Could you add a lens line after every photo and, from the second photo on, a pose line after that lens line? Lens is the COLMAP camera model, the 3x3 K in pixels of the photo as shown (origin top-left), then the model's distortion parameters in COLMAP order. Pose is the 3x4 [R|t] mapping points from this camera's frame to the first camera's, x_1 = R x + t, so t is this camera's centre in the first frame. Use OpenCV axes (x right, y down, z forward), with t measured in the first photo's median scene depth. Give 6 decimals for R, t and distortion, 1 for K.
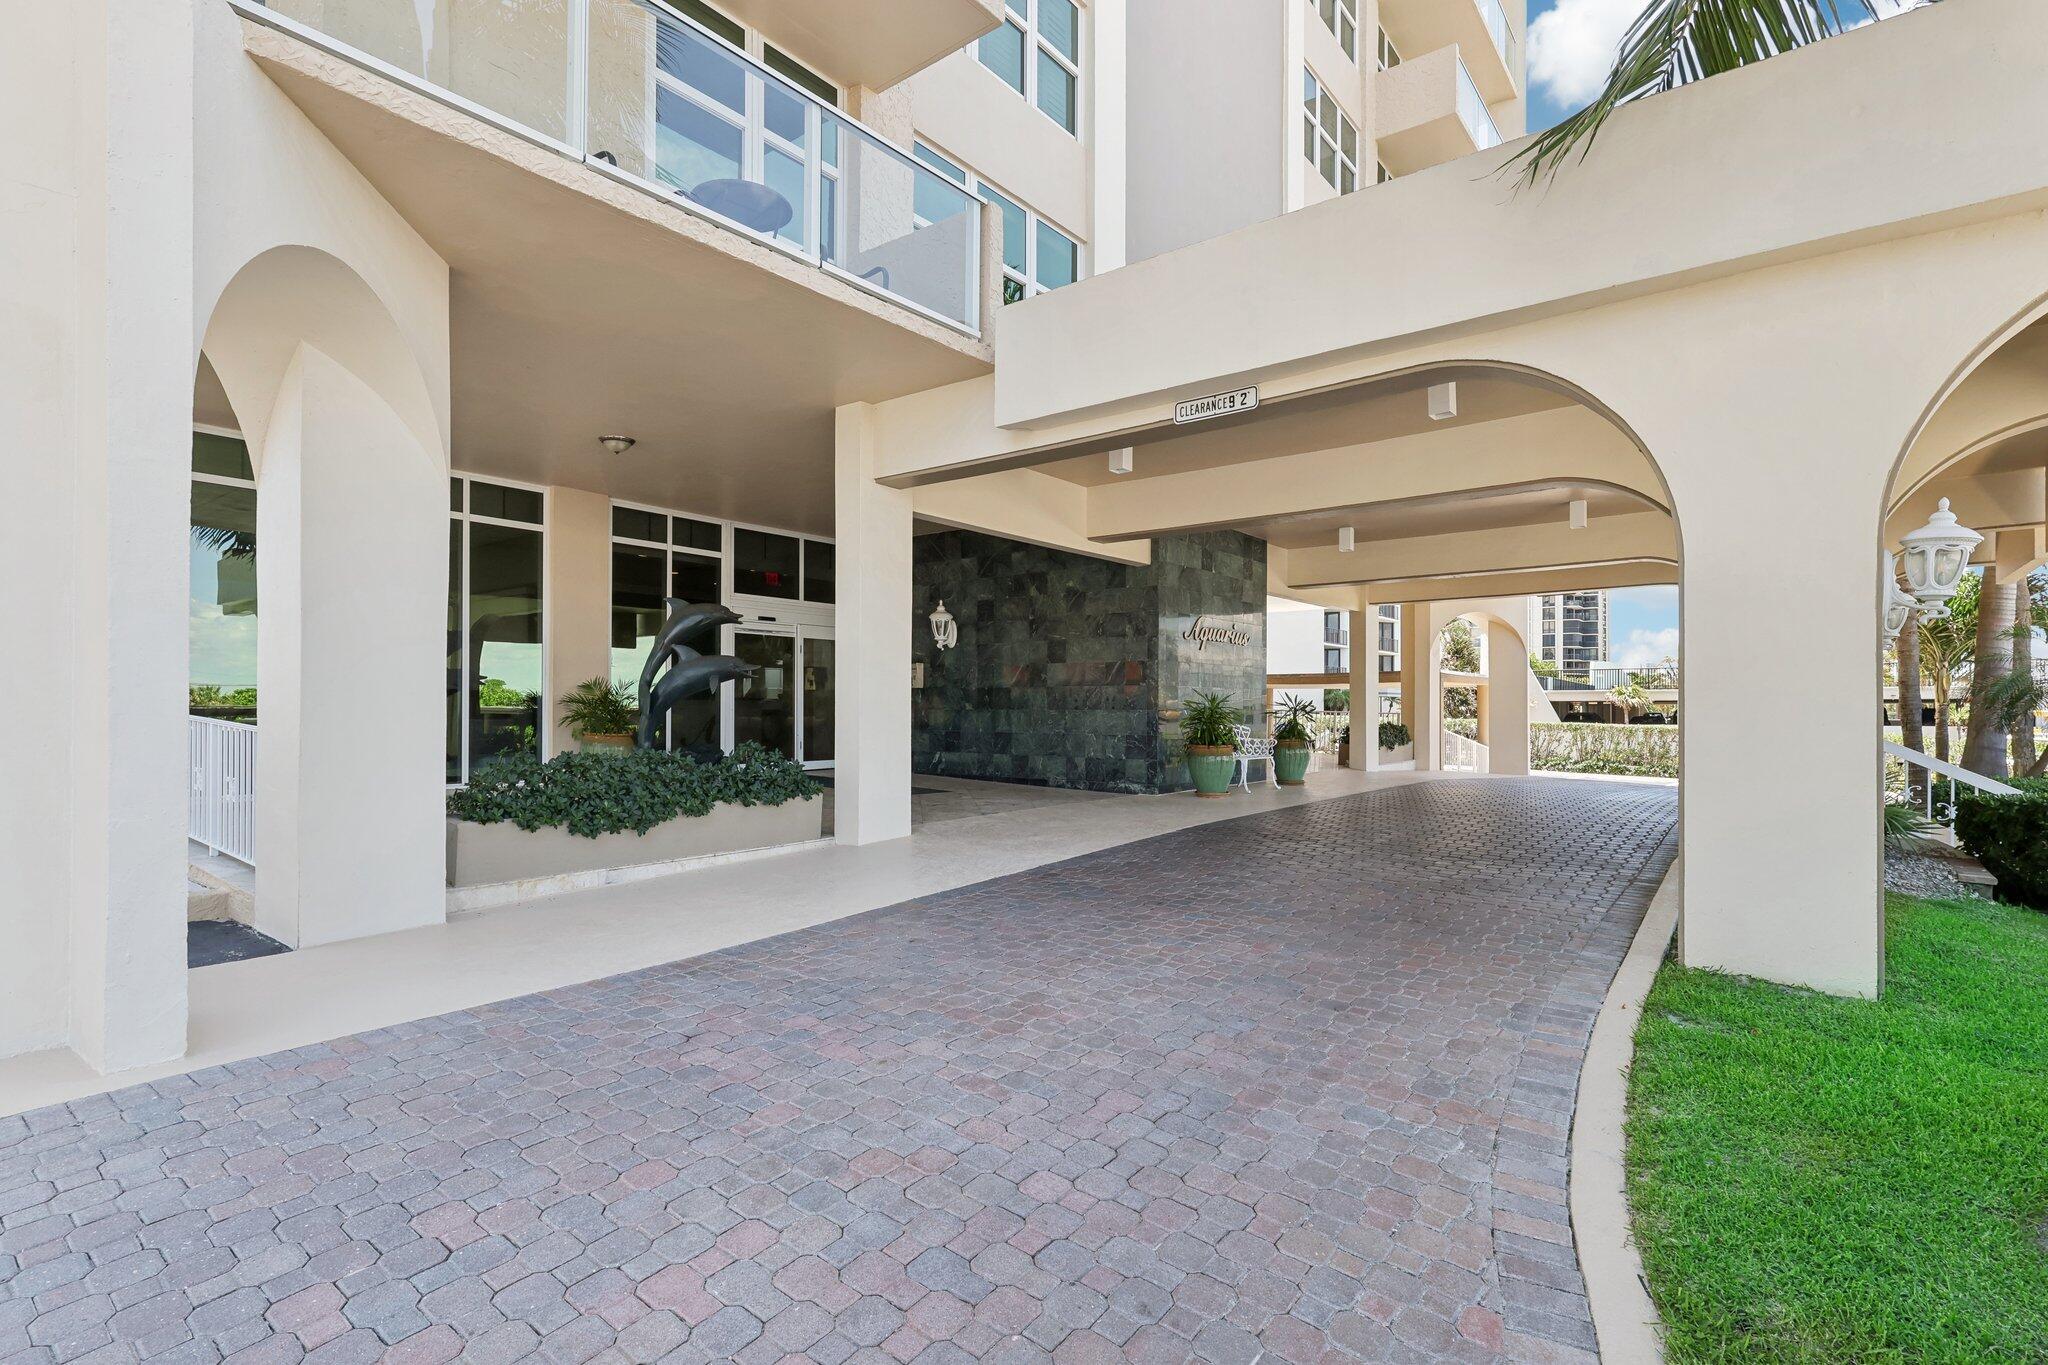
lens RADIAL K [[977.6, 0, 1025.1], [0, 977.6, 656.7], [0, 0, 1]] dist [-0.004230, 0.000179]
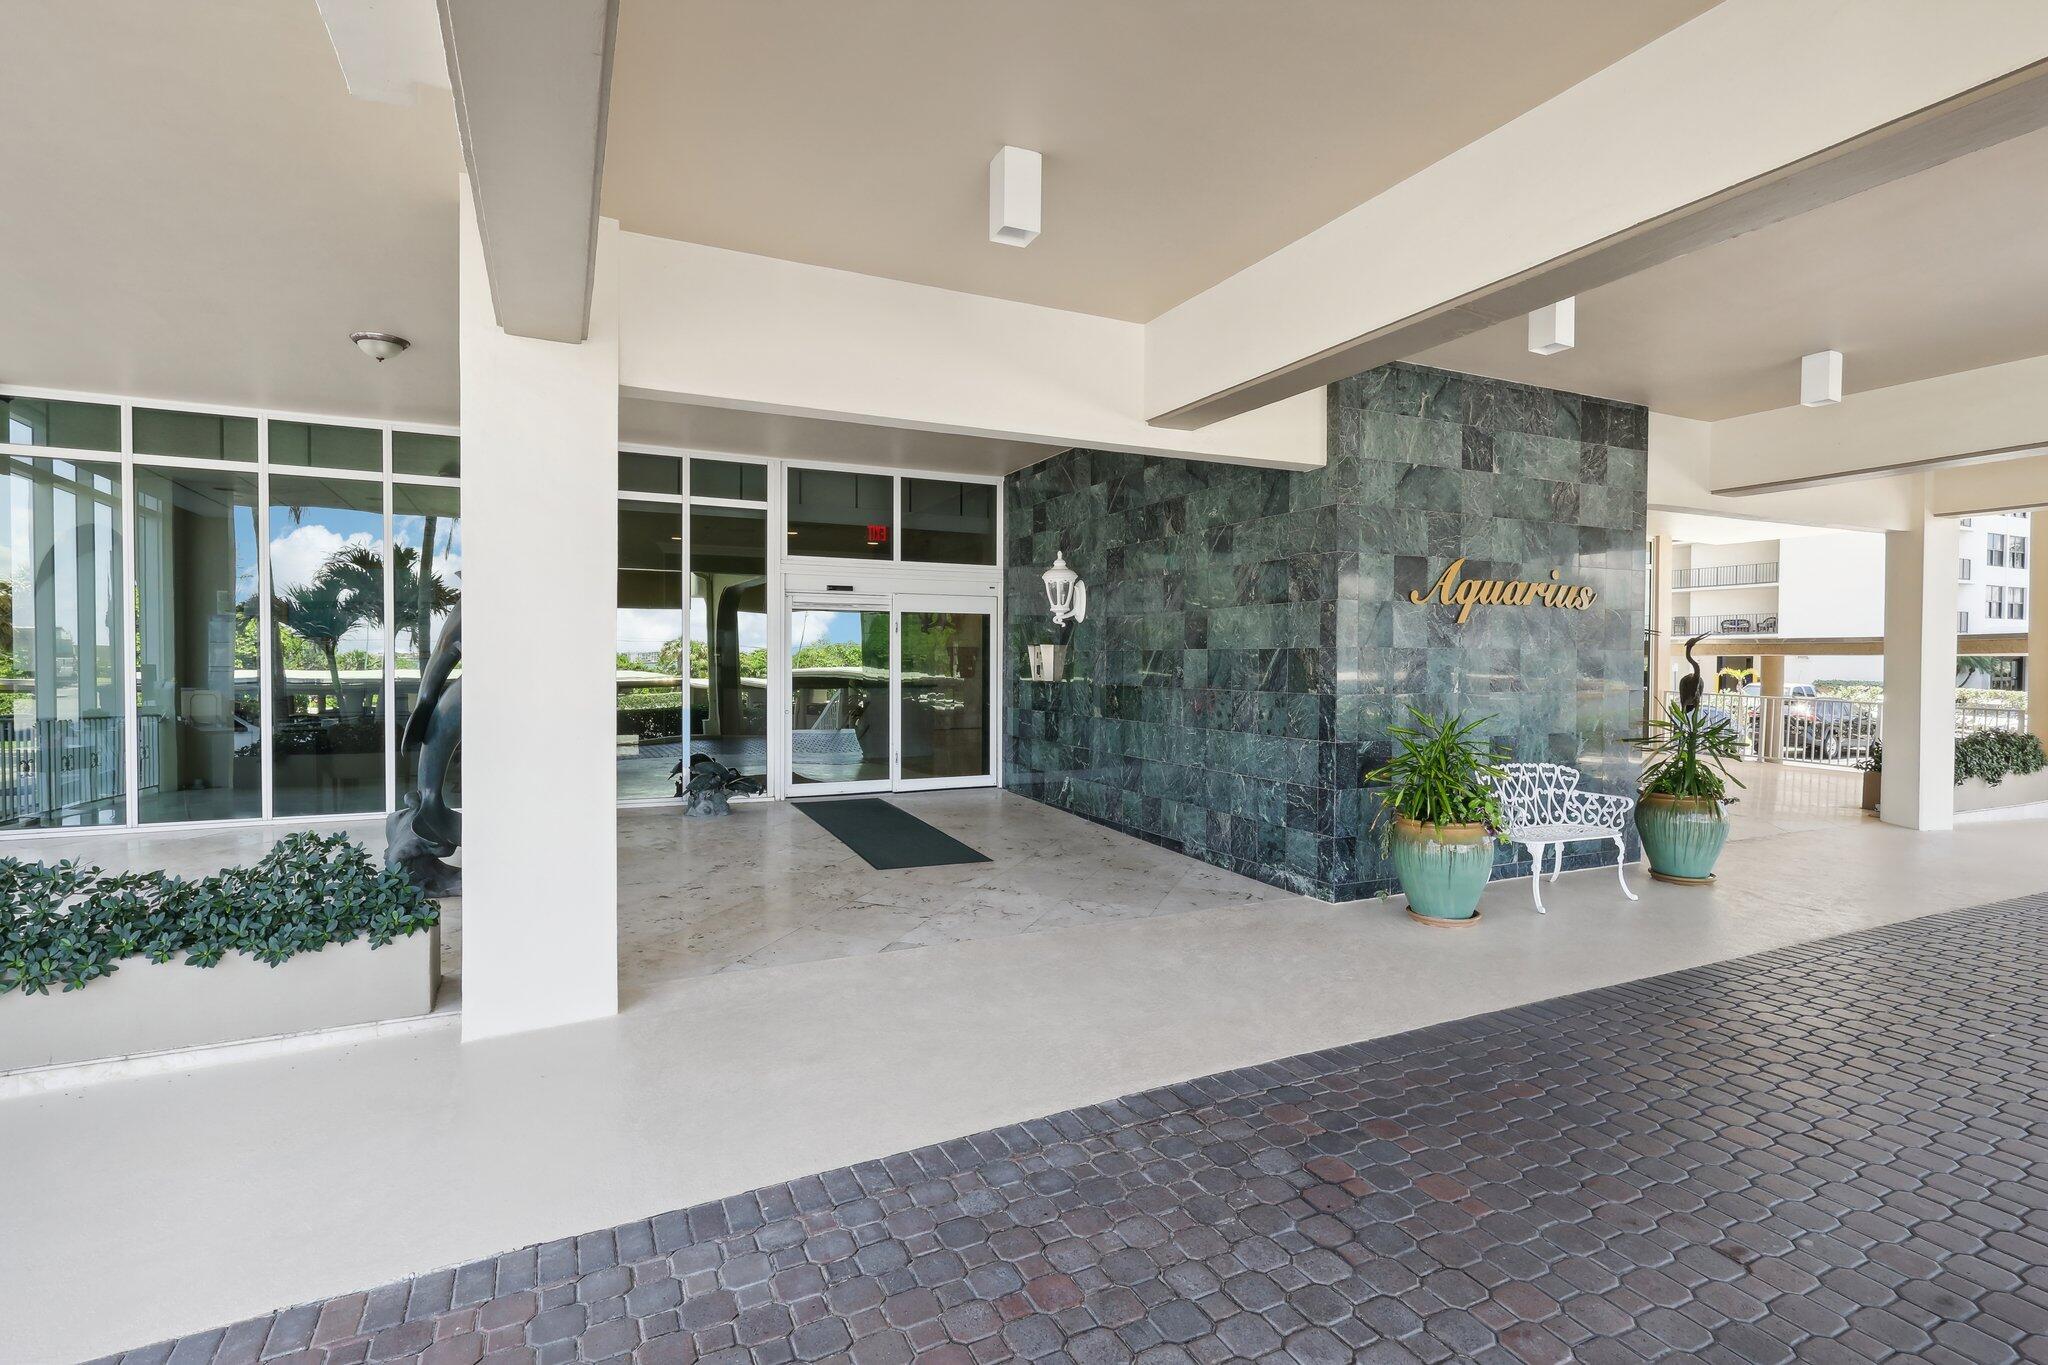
lens RADIAL K [[977.6, 0, 1025.1], [0, 977.6, 656.7], [0, 0, 1]] dist [-0.004230, 0.000179]
pose [[0.895641, -0.001142, -0.444776, 0.199341], [0.022072, 0.998879, 0.041882, -0.015580], [0.444229, -0.047328, 0.894662, 0.416004]]
